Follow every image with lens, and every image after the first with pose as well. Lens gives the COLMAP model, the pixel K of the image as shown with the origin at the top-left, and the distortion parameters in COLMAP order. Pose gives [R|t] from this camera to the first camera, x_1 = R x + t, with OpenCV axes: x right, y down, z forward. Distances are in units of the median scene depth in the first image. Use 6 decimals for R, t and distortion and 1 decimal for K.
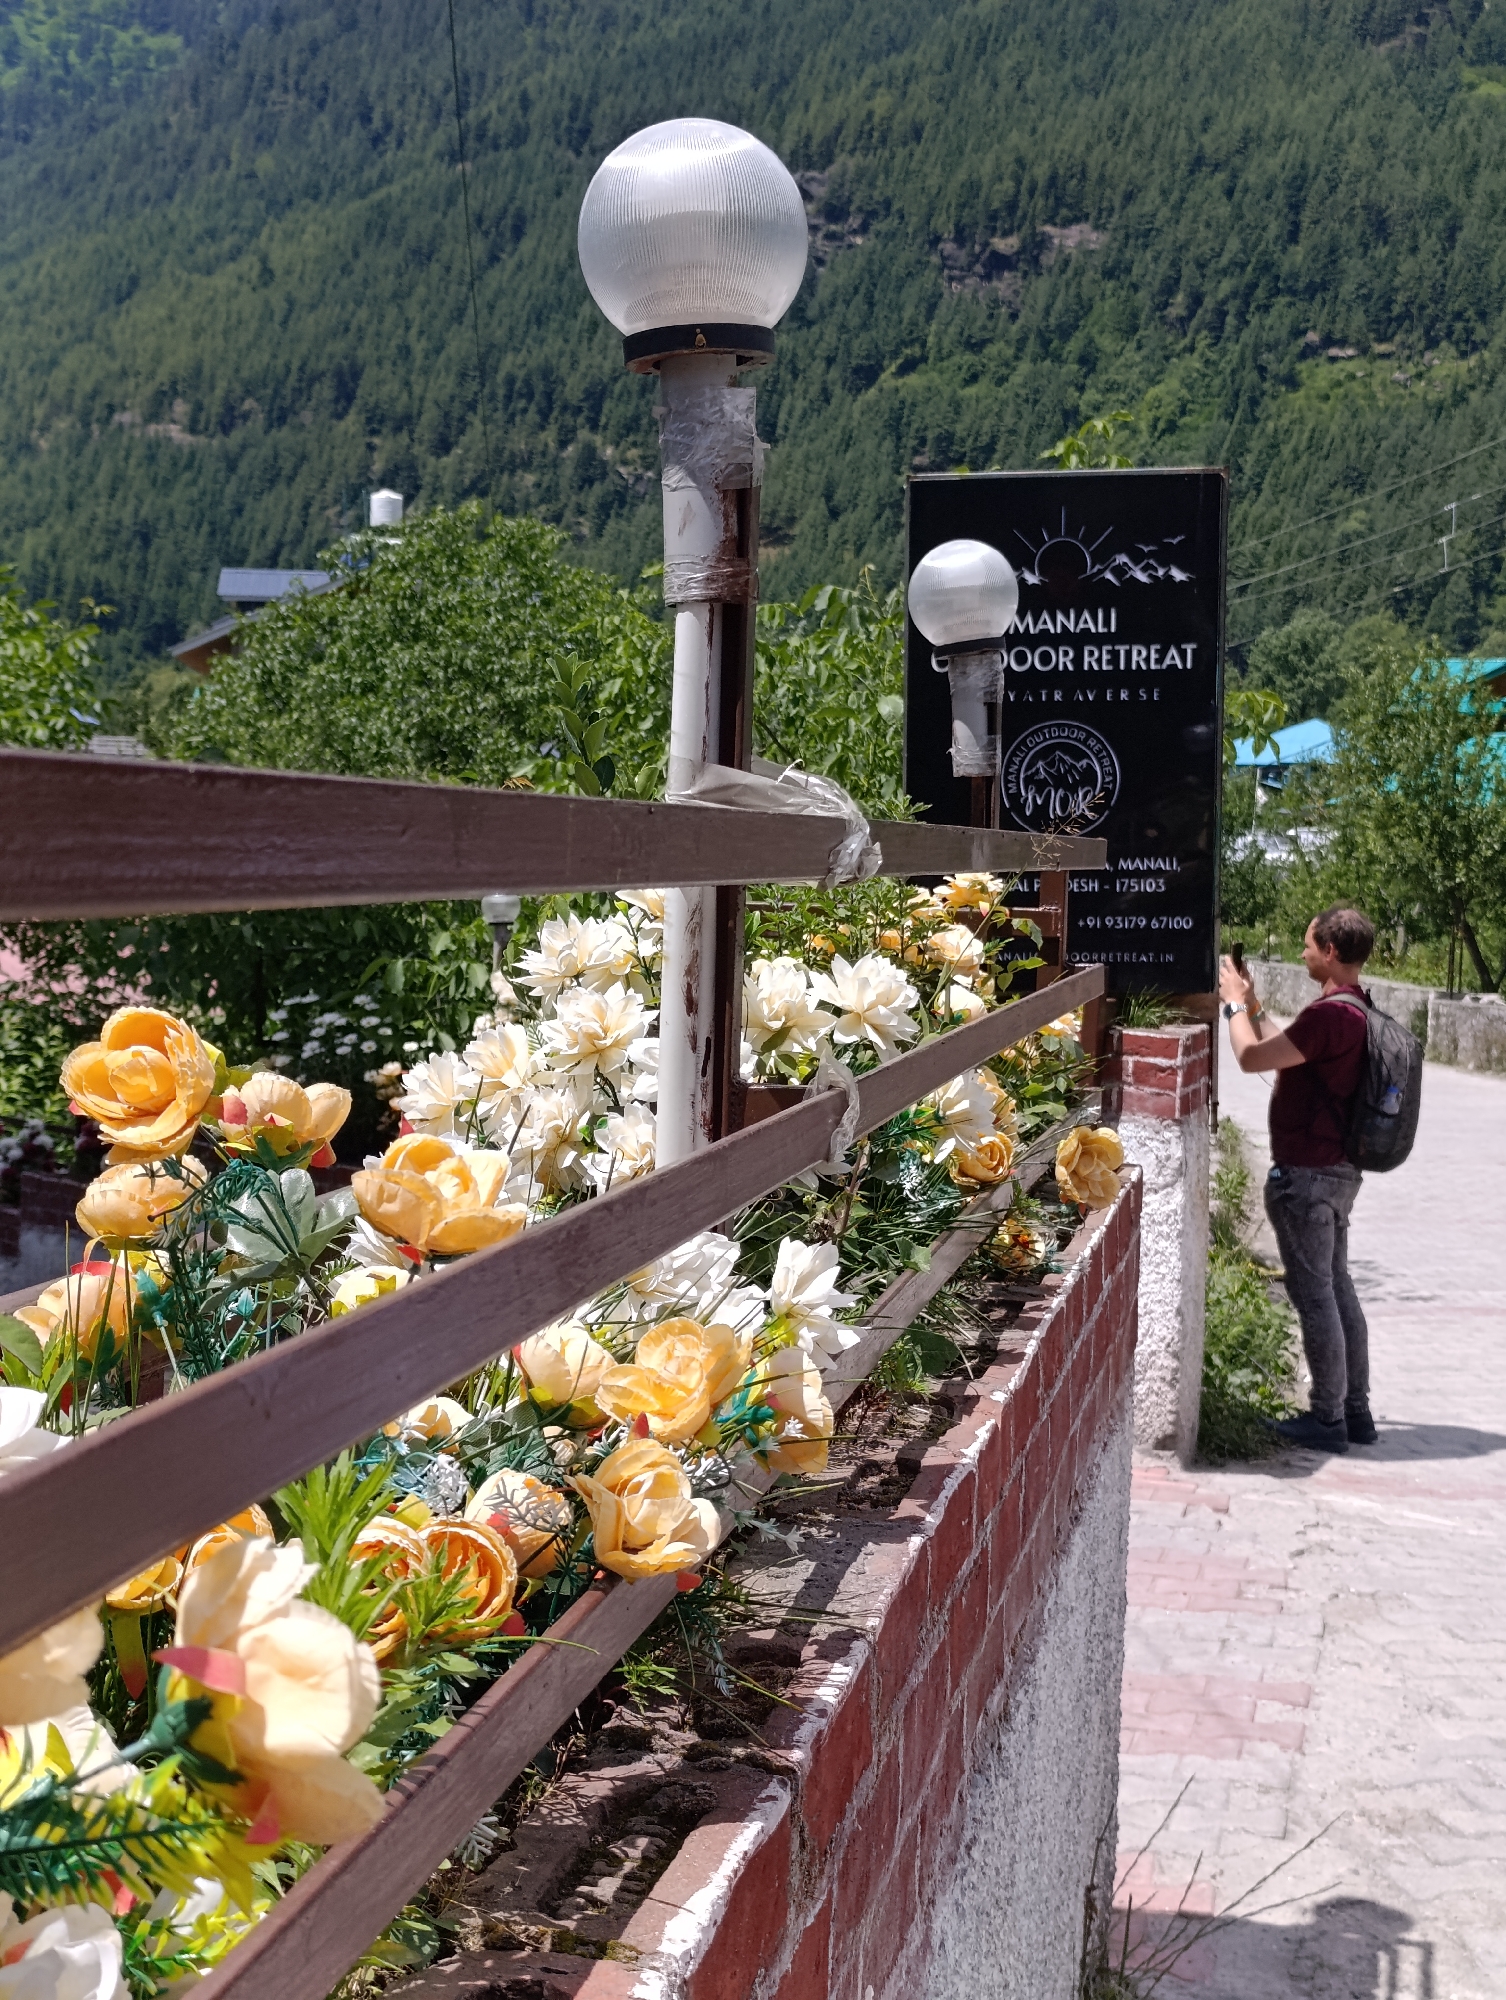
lens RADIAL K [[2676.8, 0, 751.0], [0, 2676.8, 1000.1], [0, 0, 1]] dist [0.007237, 0.000000]
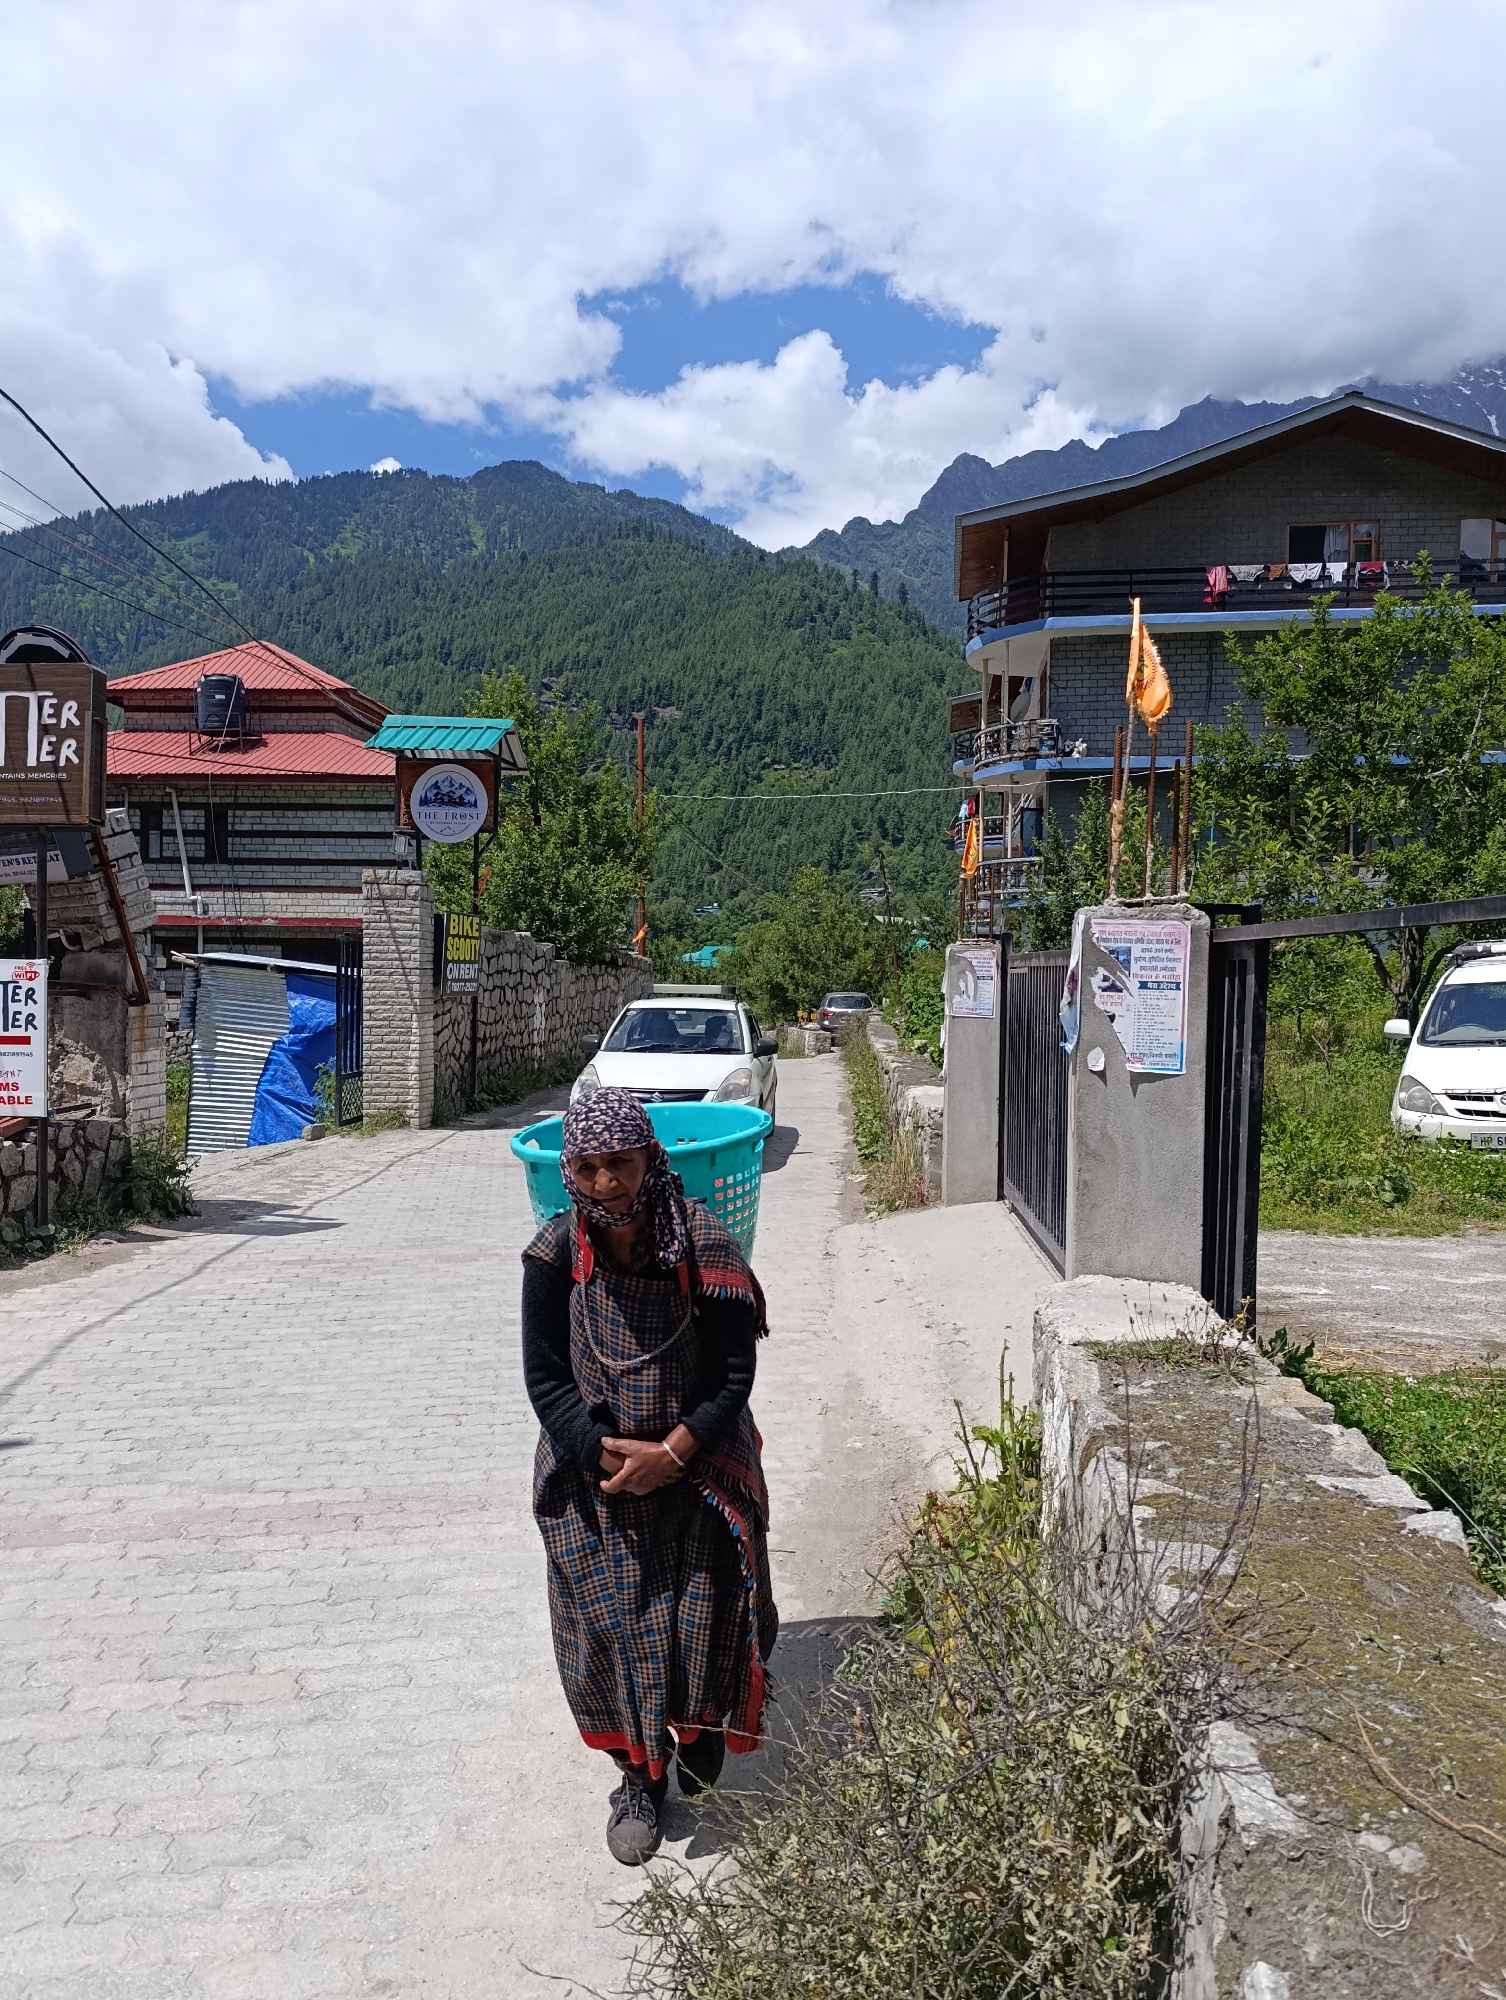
lens RADIAL K [[1409.1, 0, 773.9], [0, 1409.1, 1027.5], [0, 0, 1]] dist [0.031141, -0.024484]
pose [[0.984875, -0.027673, 0.171044, -0.006329], [0.030065, 0.999483, -0.011414, 0.005702], [-0.170639, 0.016383, 0.985197, -0.220171]]
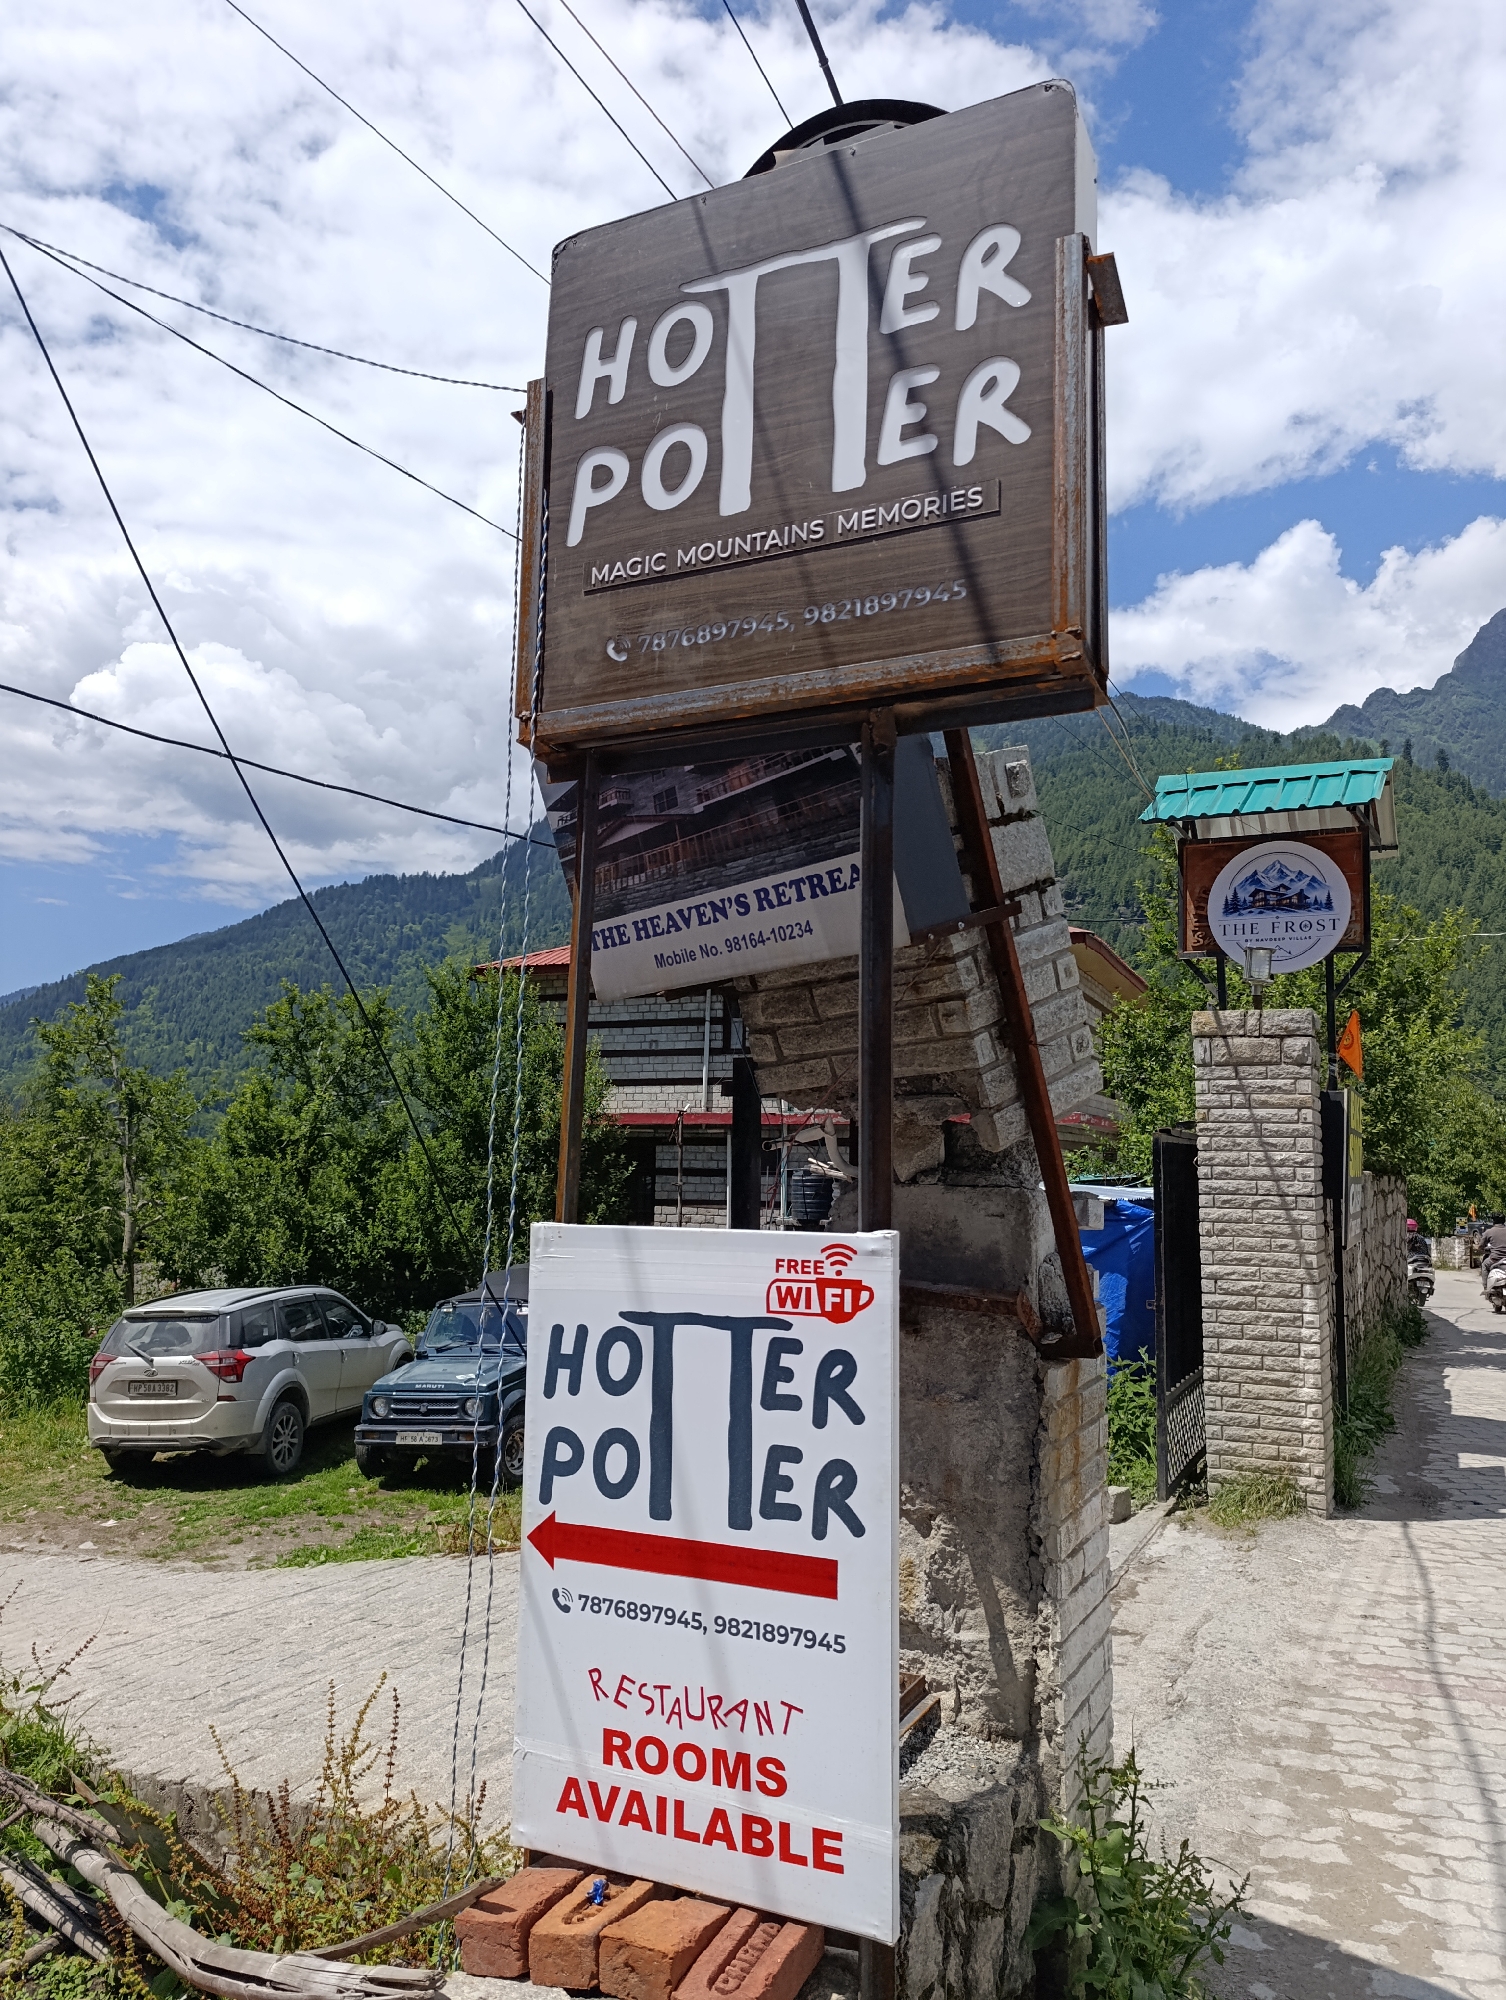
lens RADIAL K [[1409.1, 0, 758.1], [0, 1409.1, 1011.0], [0, 0, 1]] dist [0.031141, -0.024484]
pose [[0.981969, -0.044967, -0.183616, -0.013232], [0.012927, 0.984996, -0.172094, 0.004124], [0.188599, 0.166618, 0.967817, -0.201765]]
